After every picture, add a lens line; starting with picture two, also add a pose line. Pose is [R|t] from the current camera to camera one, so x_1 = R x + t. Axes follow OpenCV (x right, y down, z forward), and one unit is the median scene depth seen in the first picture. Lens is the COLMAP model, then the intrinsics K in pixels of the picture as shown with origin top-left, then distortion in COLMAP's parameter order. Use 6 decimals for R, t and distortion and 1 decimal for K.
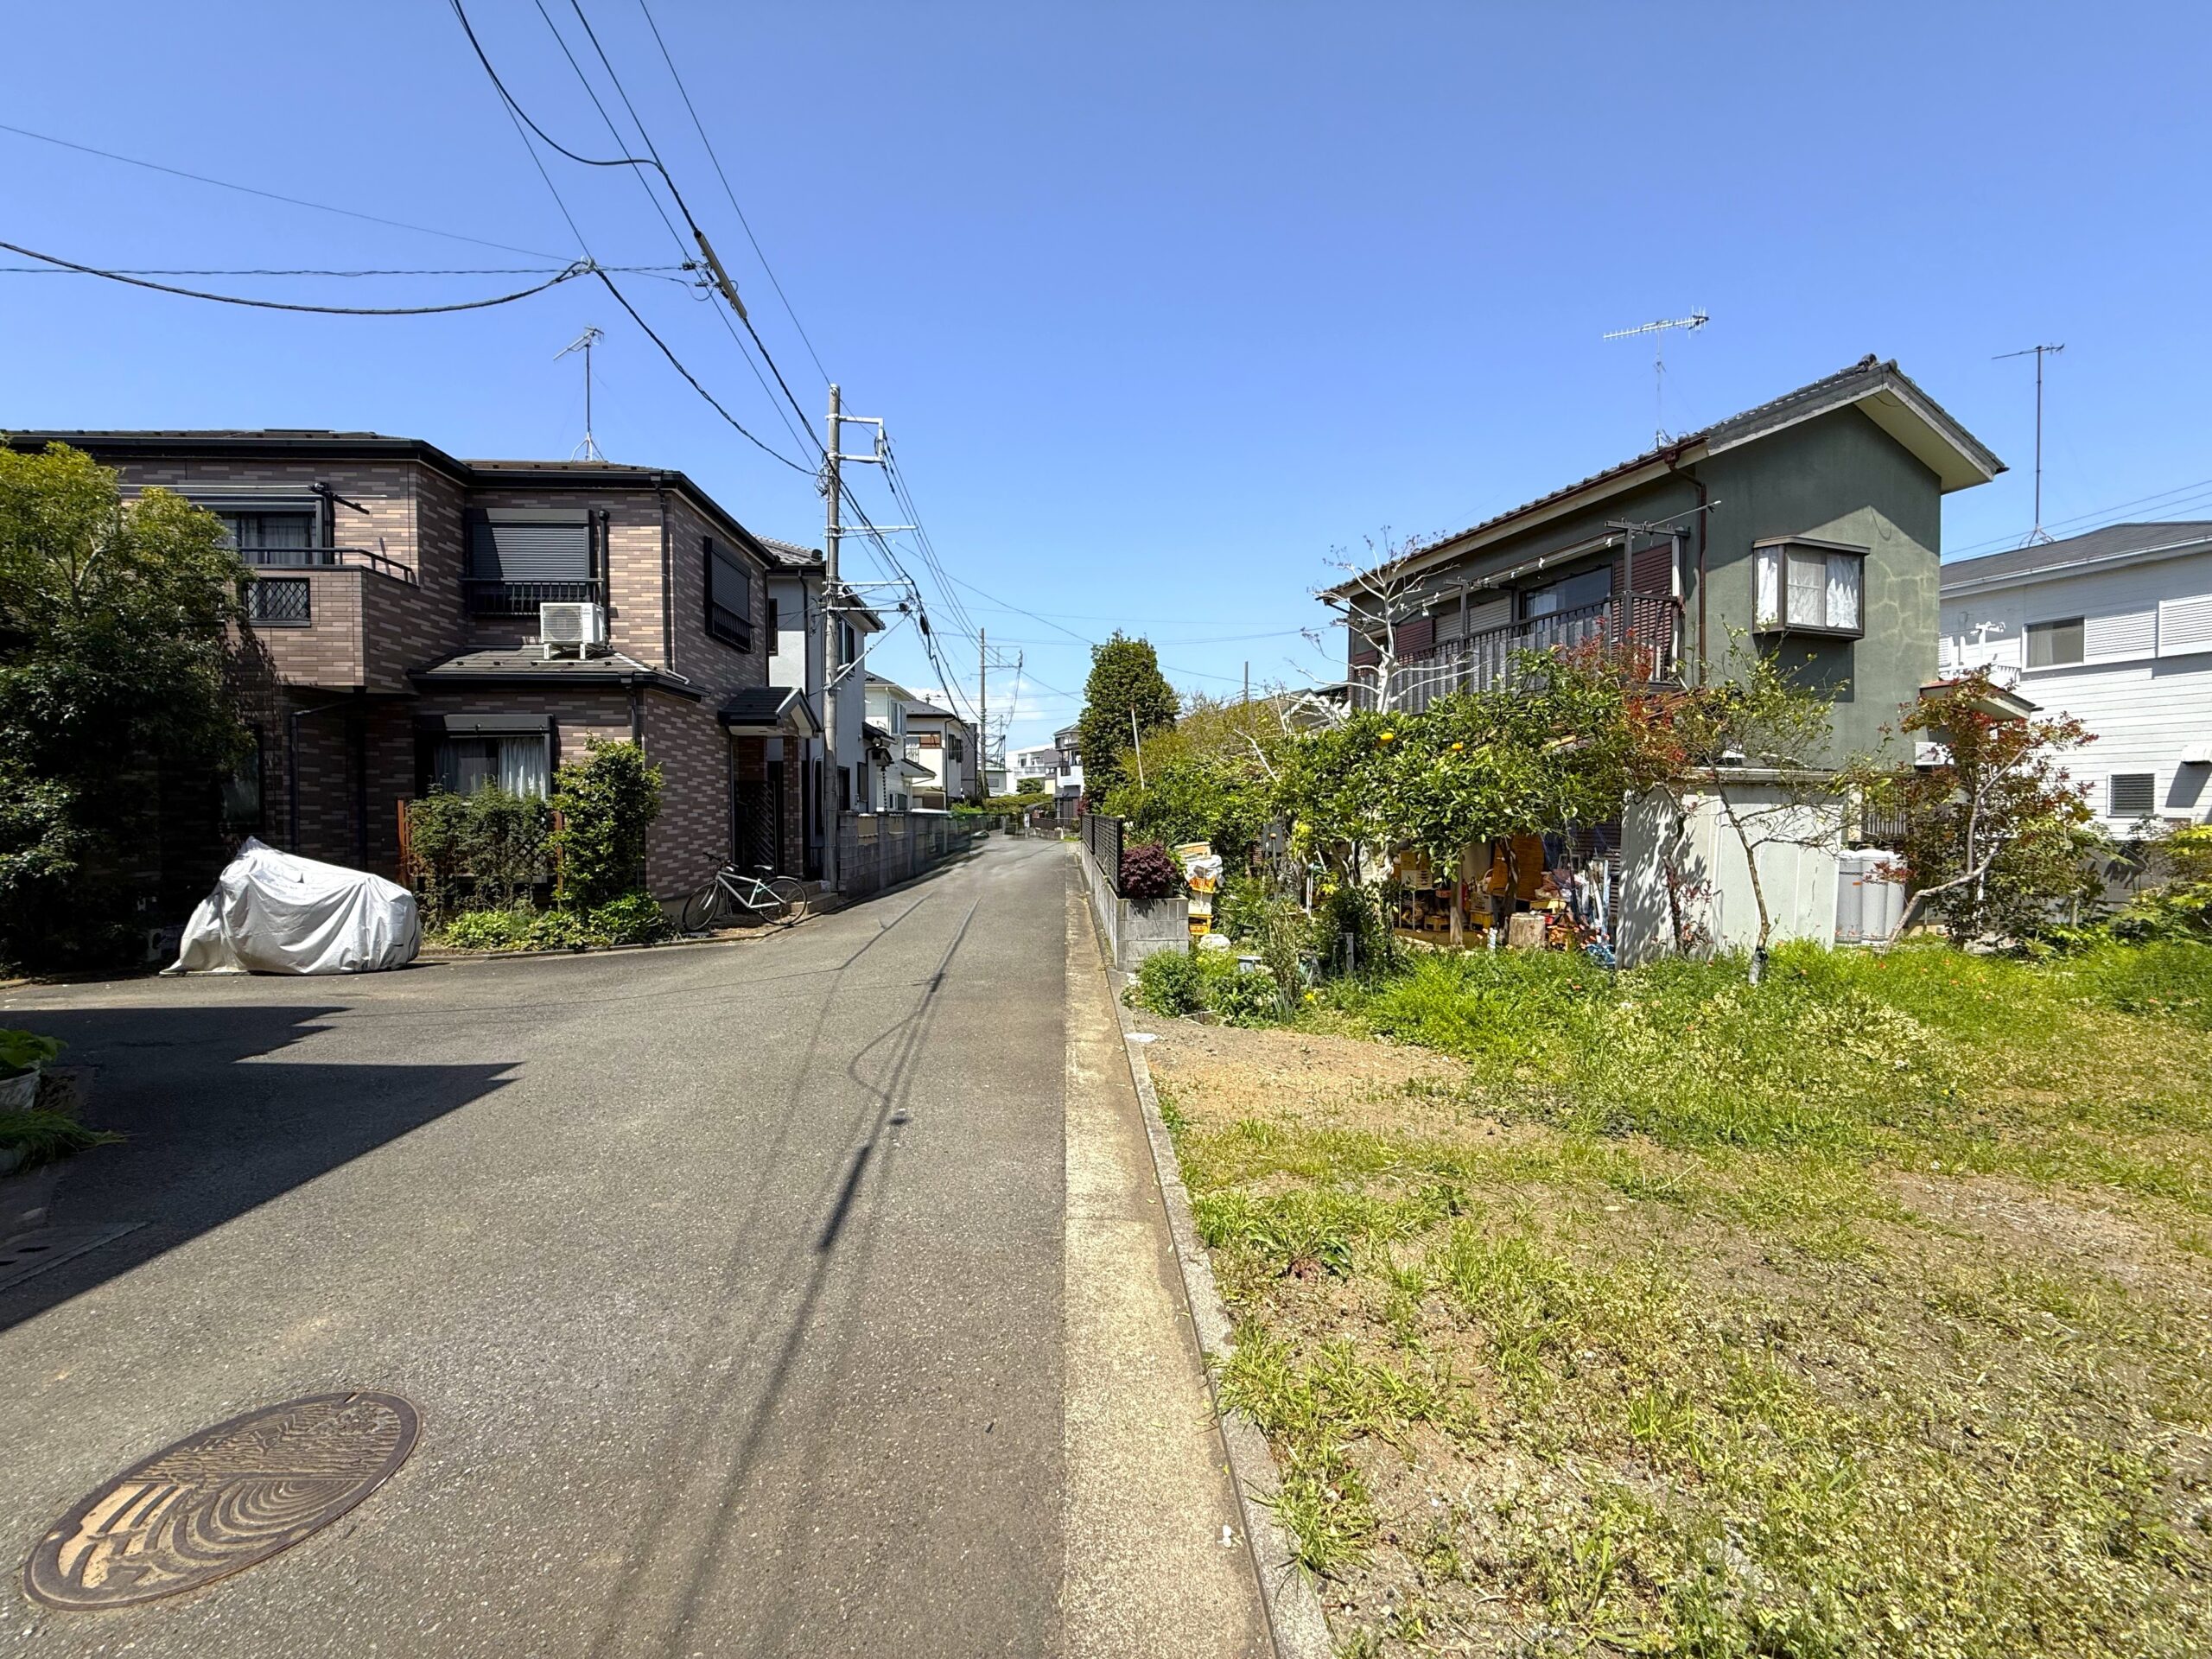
lens RADIAL K [[890.1, 0, 1106.5], [0, 890.1, 828.1], [0, 0, 1]] dist [-0.000789, 0.000072]
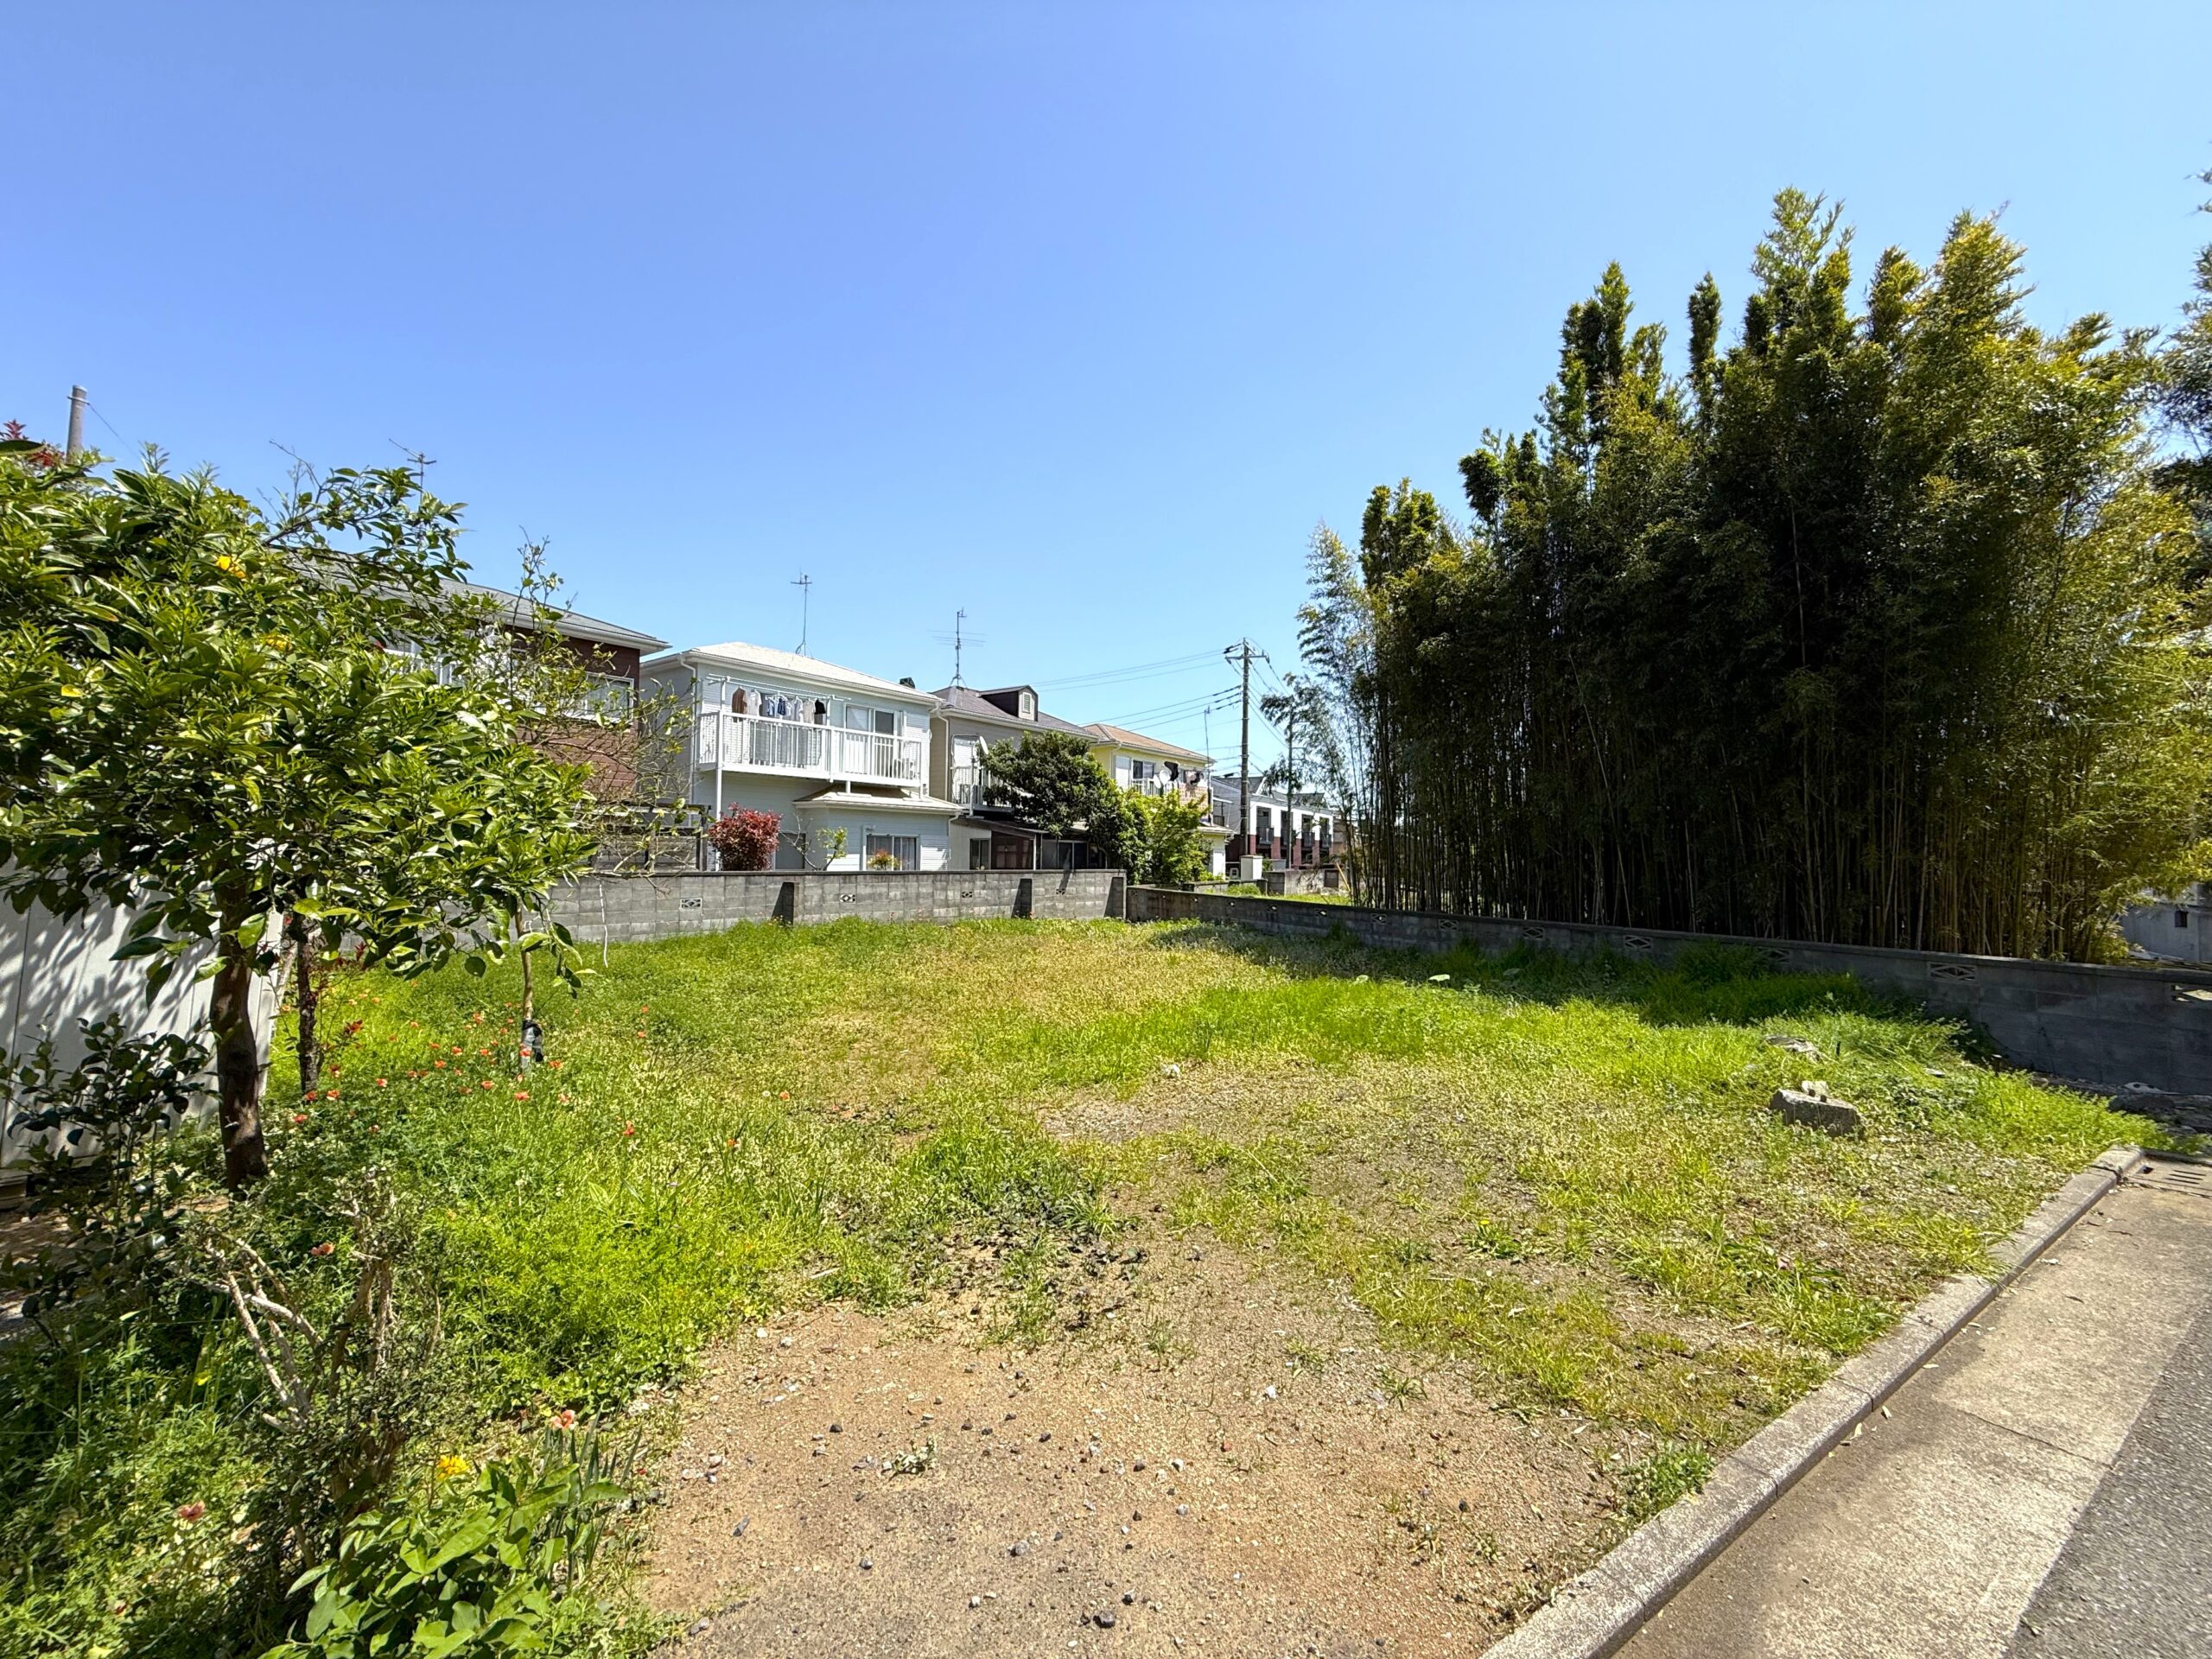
lens RADIAL K [[890.1, 0, 1098.7], [0, 890.1, 830.3], [0, 0, 1]] dist [-0.000789, 0.000072]
pose [[-0.513717, 0.023936, 0.857625, -0.074494], [0.007890, 0.999700, -0.023175, -0.001577], [-0.857923, -0.005138, -0.513752, 0.629754]]
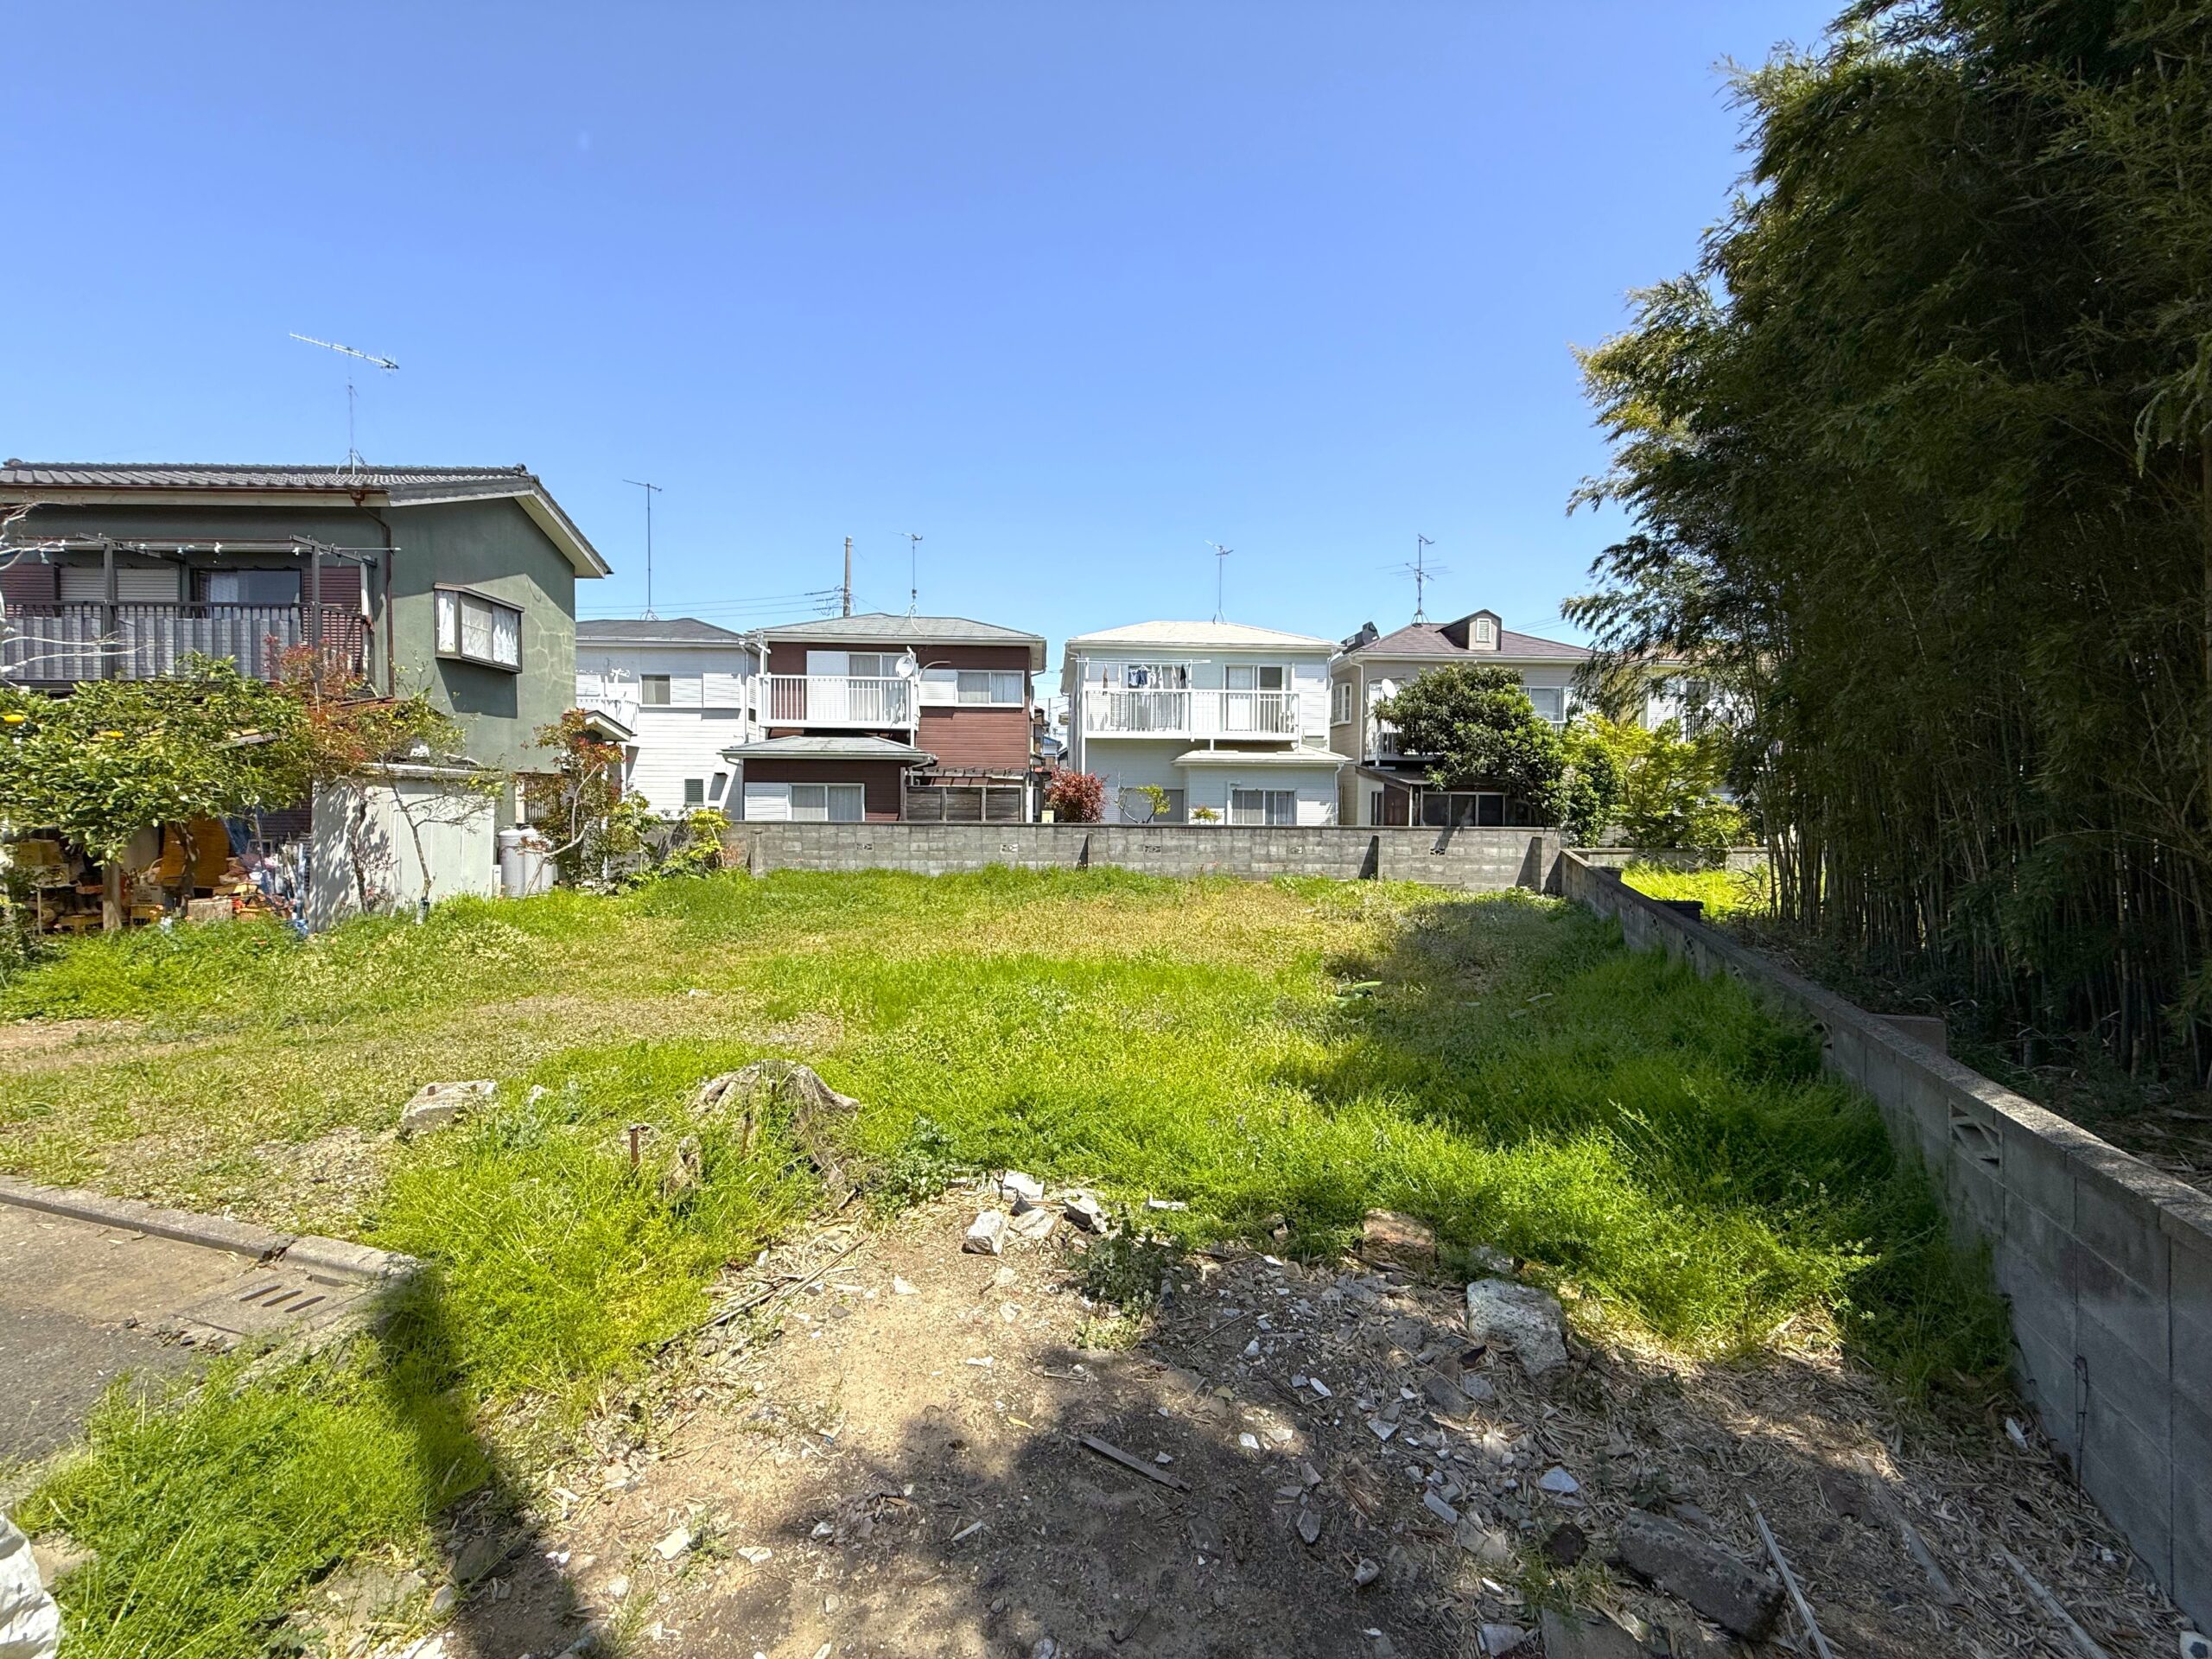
lens RADIAL K [[890.1, 0, 1110.1], [0, 890.1, 830.2], [0, 0, 1]] dist [-0.000789, 0.000072]
pose [[0.331096, -0.022882, 0.943320, -0.144952], [0.008304, 0.999738, 0.021336, 0.004764], [-0.943561, 0.000769, 0.331199, -0.310854]]
